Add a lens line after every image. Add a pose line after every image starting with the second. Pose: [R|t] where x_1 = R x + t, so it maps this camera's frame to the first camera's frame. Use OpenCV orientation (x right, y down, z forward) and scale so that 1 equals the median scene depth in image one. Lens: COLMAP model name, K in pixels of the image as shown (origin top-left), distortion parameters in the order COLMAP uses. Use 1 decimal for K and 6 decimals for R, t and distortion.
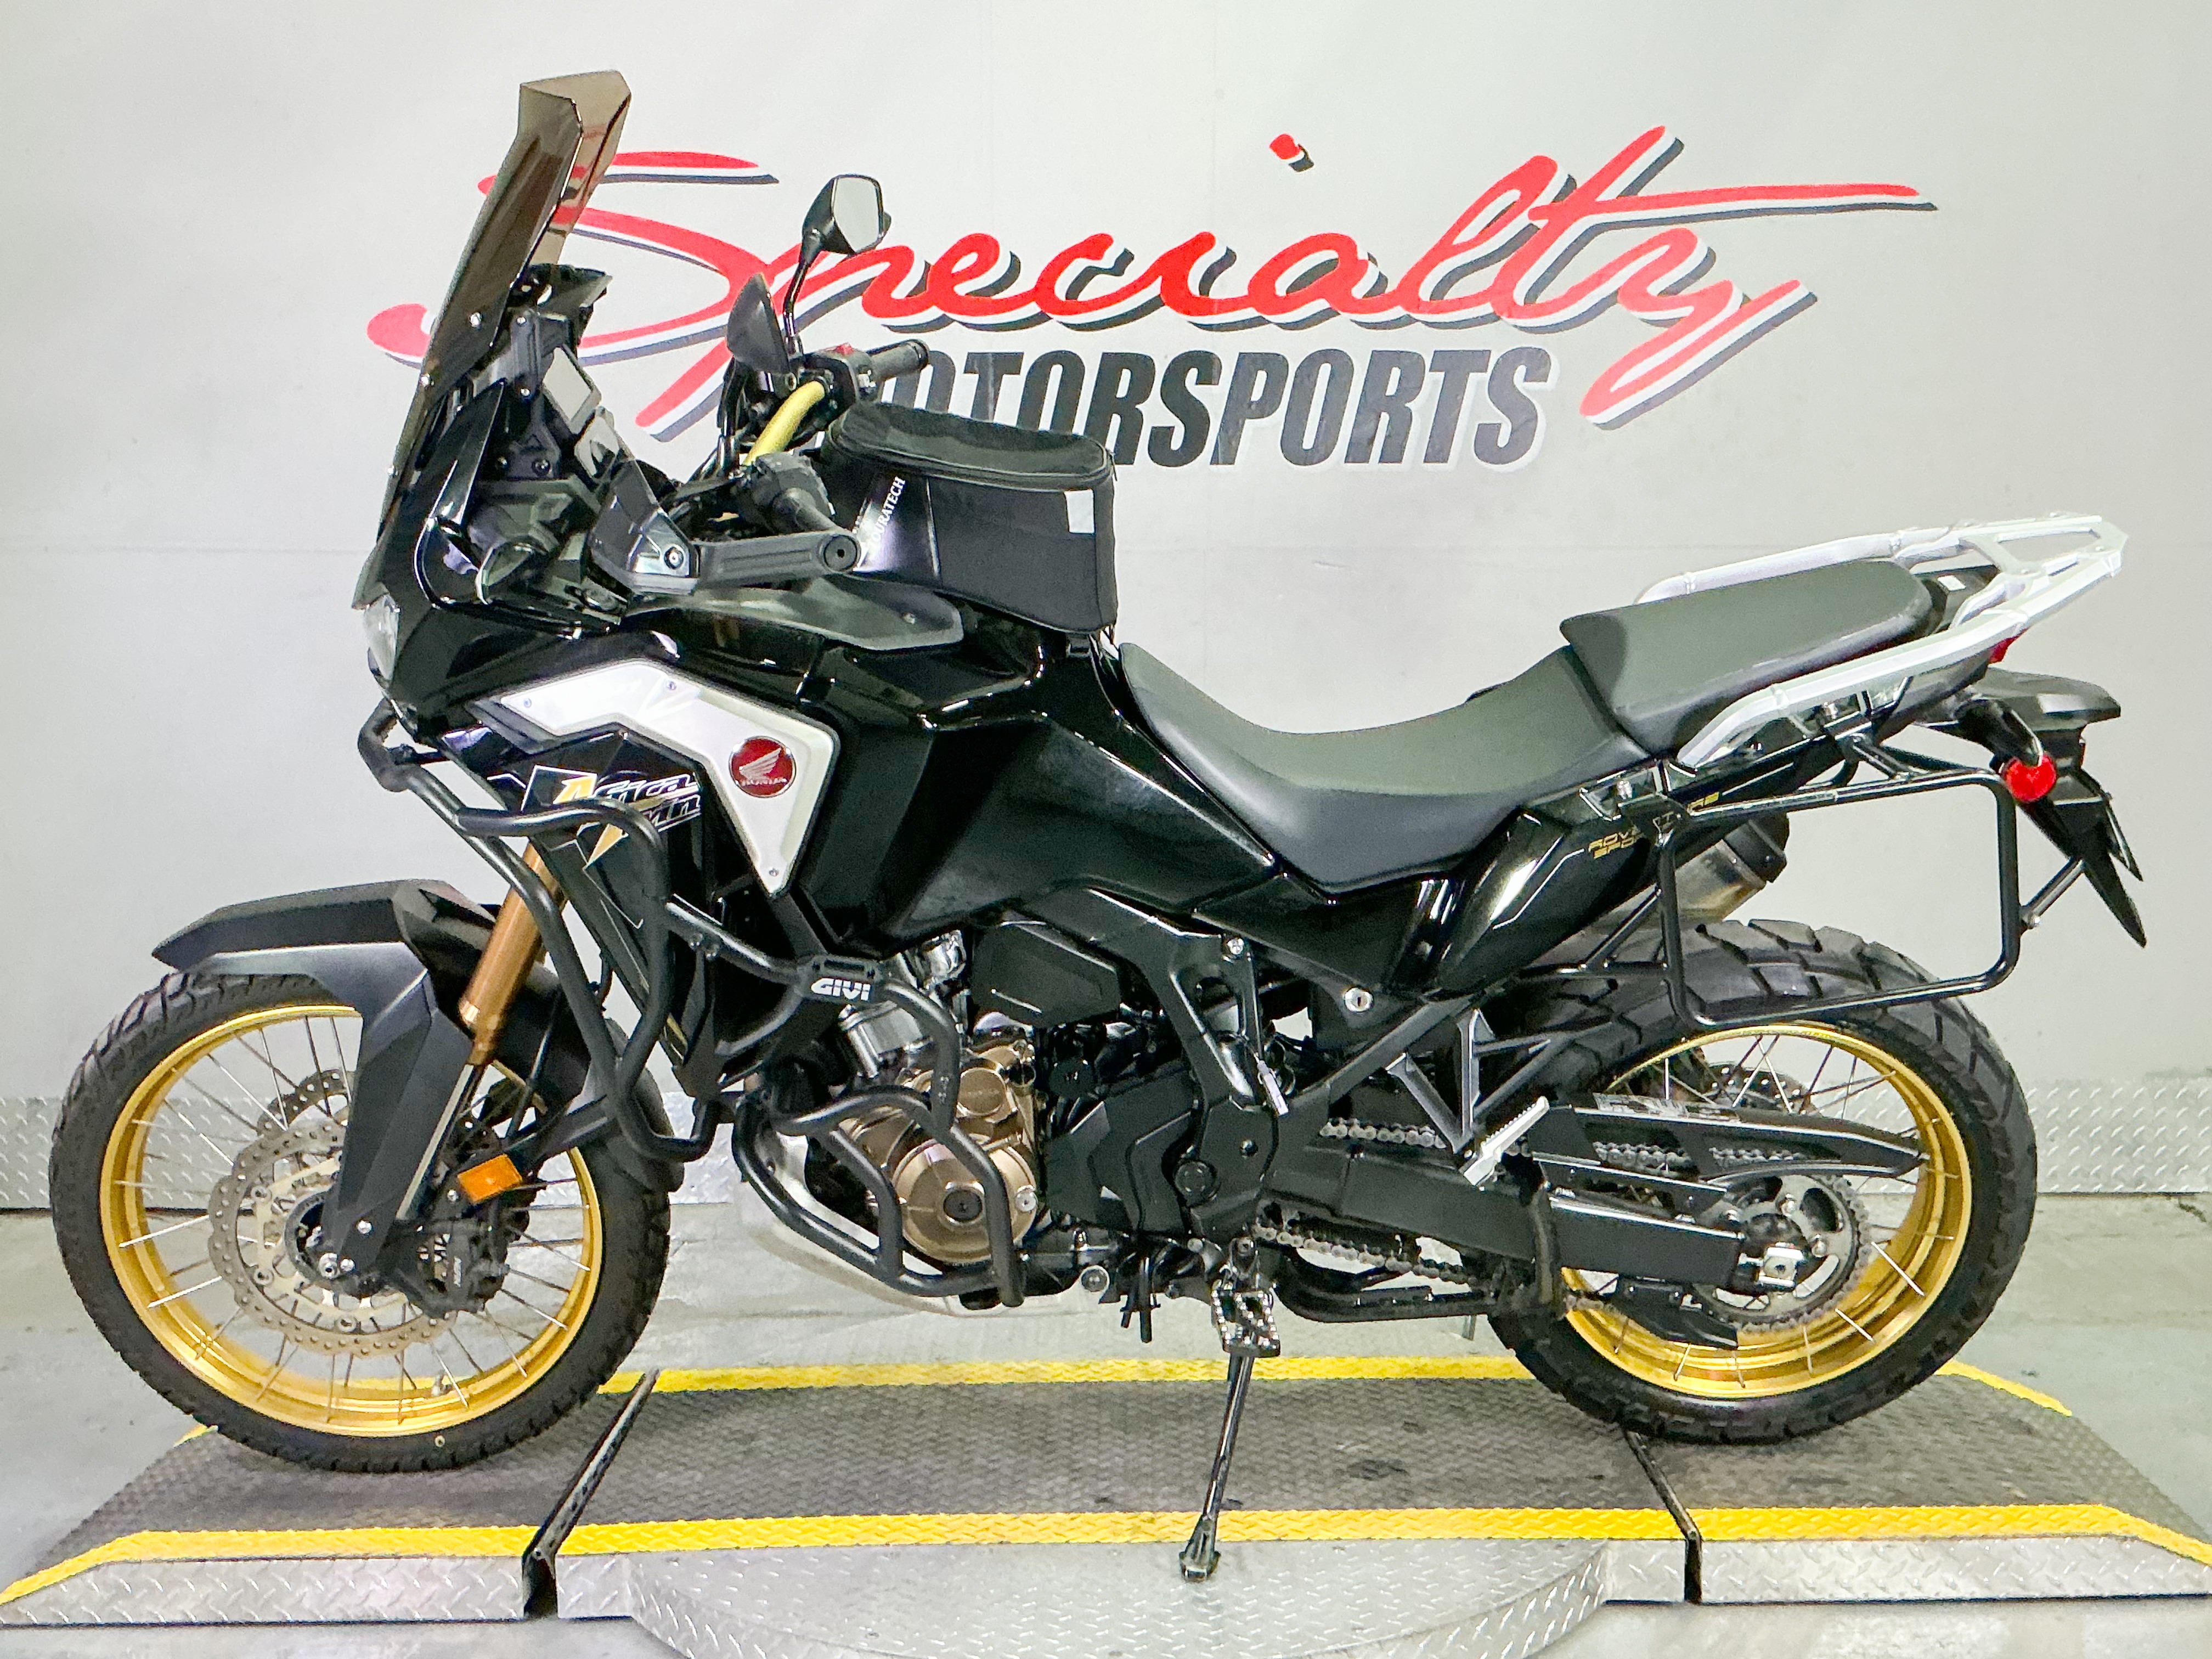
lens RADIAL K [[2461.9, 0, 1106.0], [0, 2461.9, 829.5], [0, 0, 1]] dist [0.196116, -0.580389]
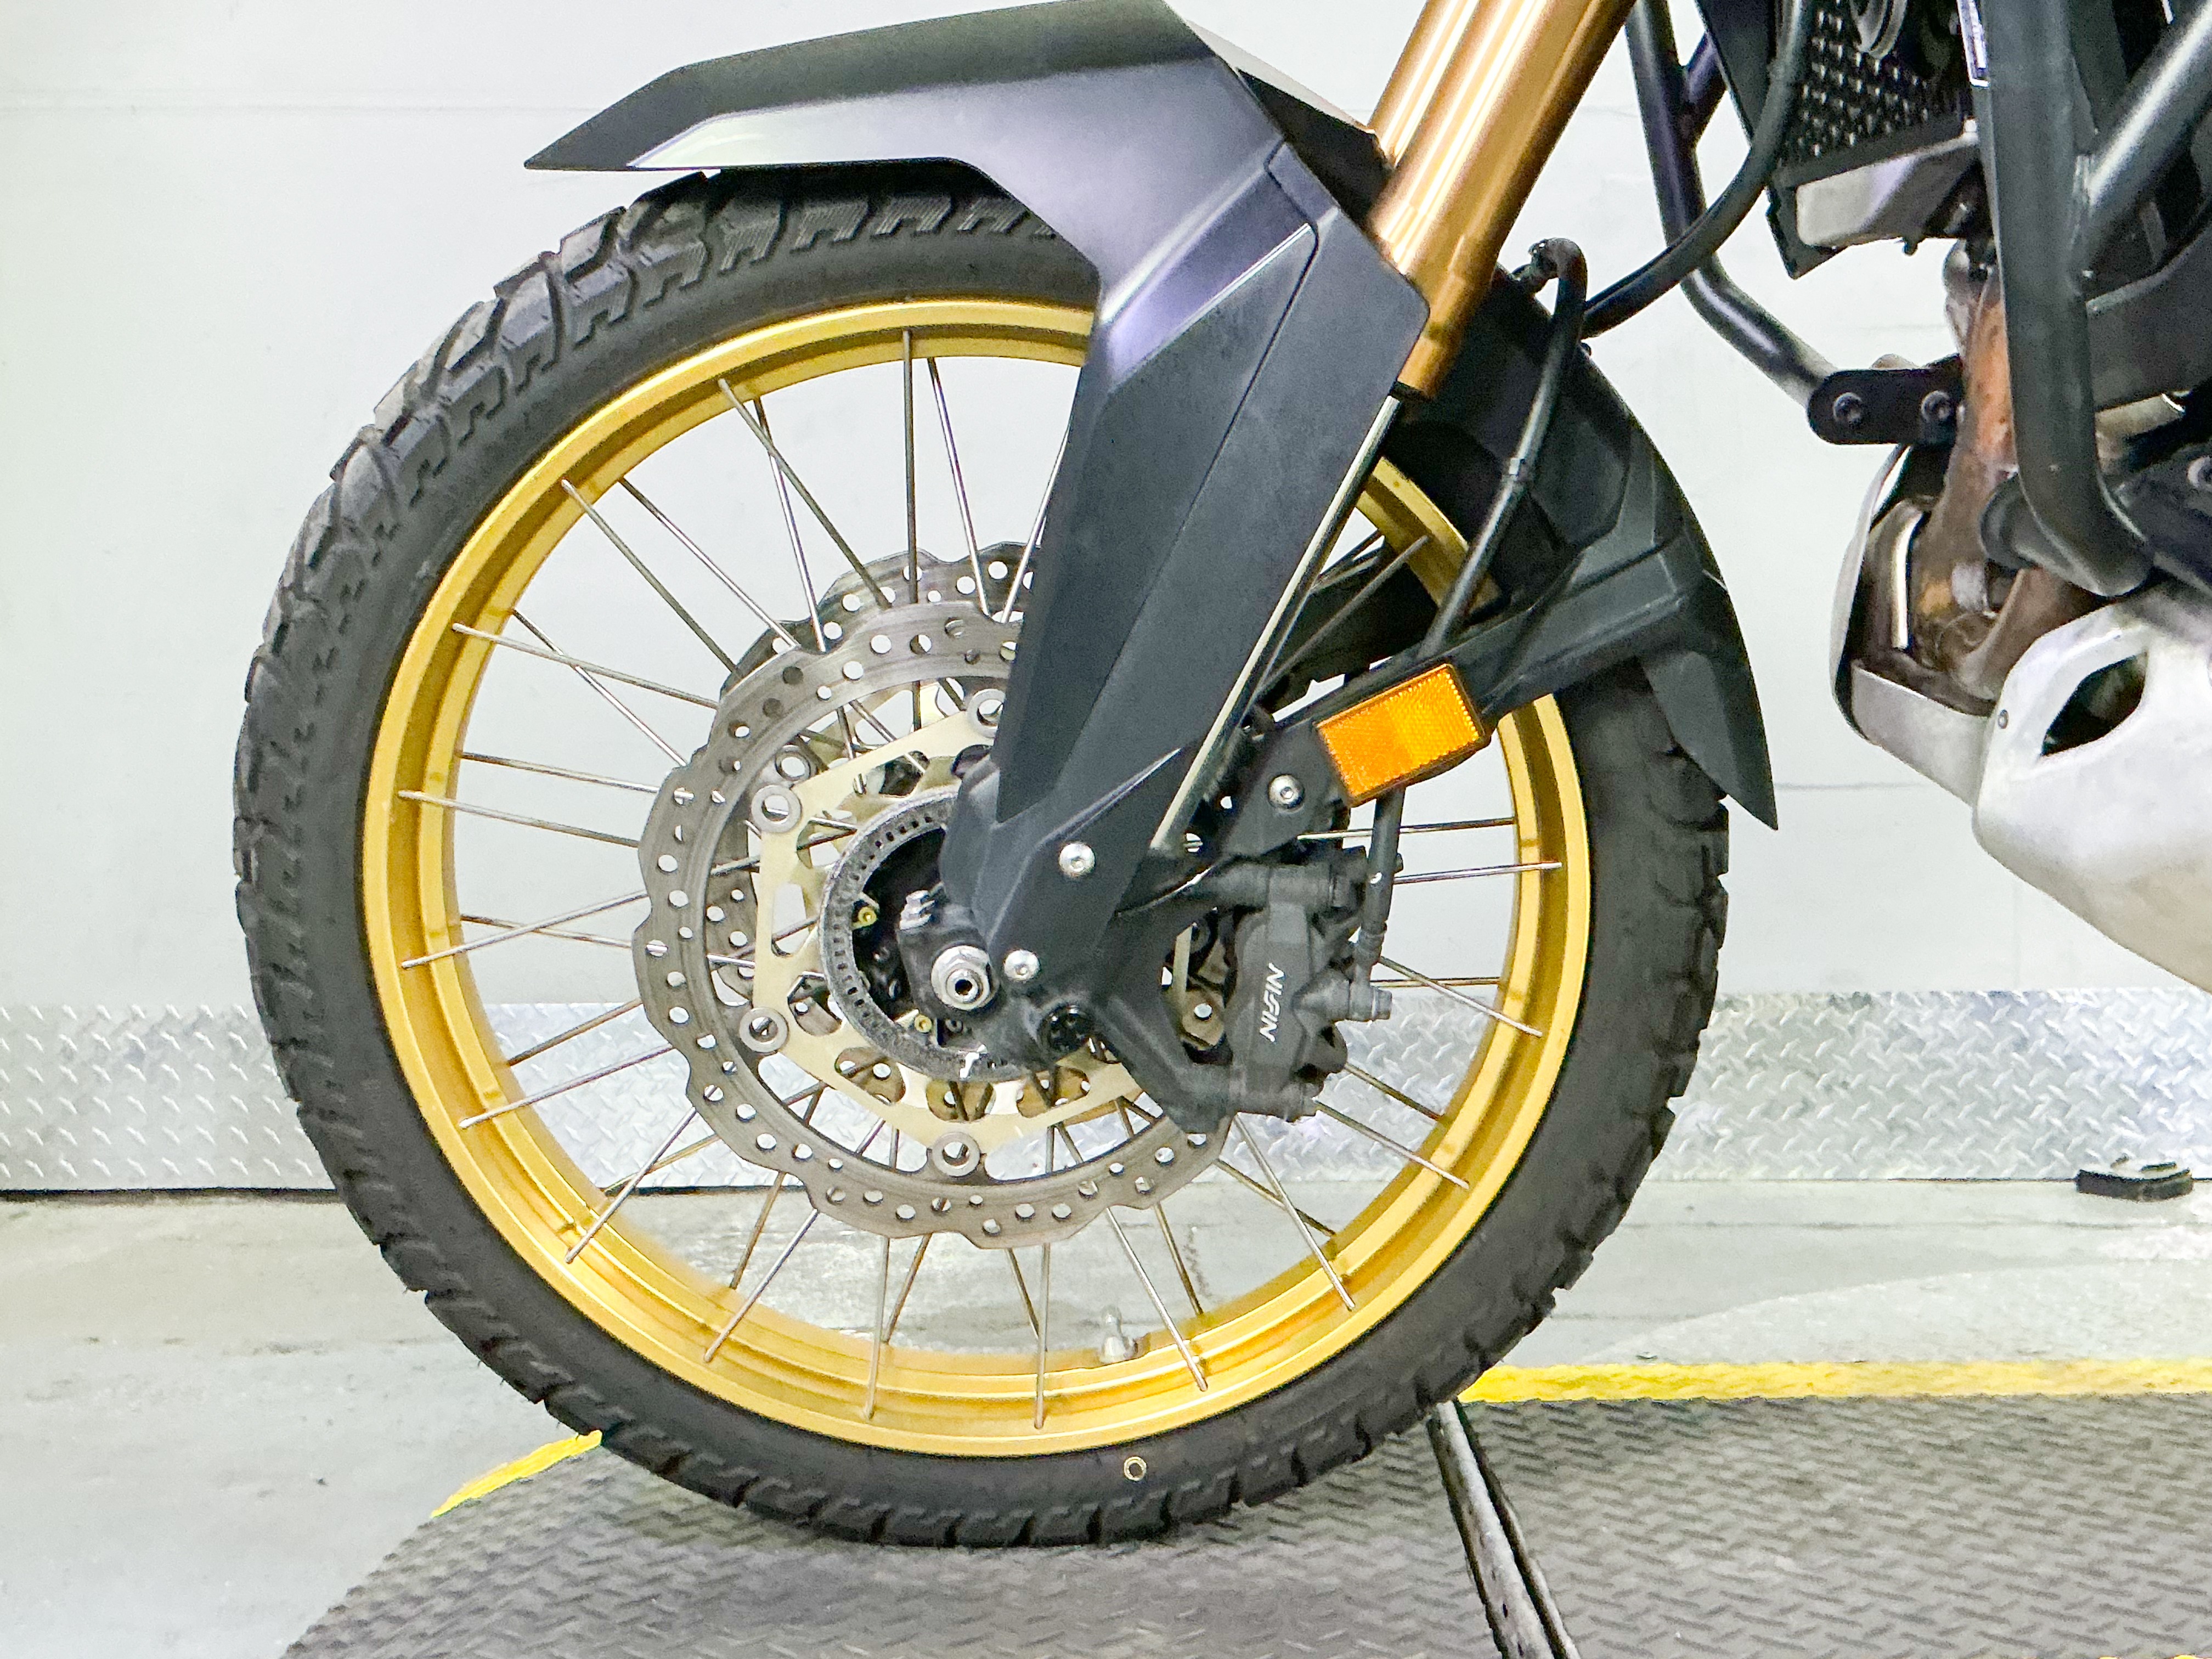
lens RADIAL K [[2572.0, 0, 1106.0], [0, 2572.0, 829.5], [0, 0, 1]] dist [0.081923, 0.005308]
pose [[0.999919, -0.003850, -0.012149, -0.282567], [0.002954, 0.997335, -0.072897, 0.180426], [0.012398, 0.072855, 0.997265, 0.596727]]
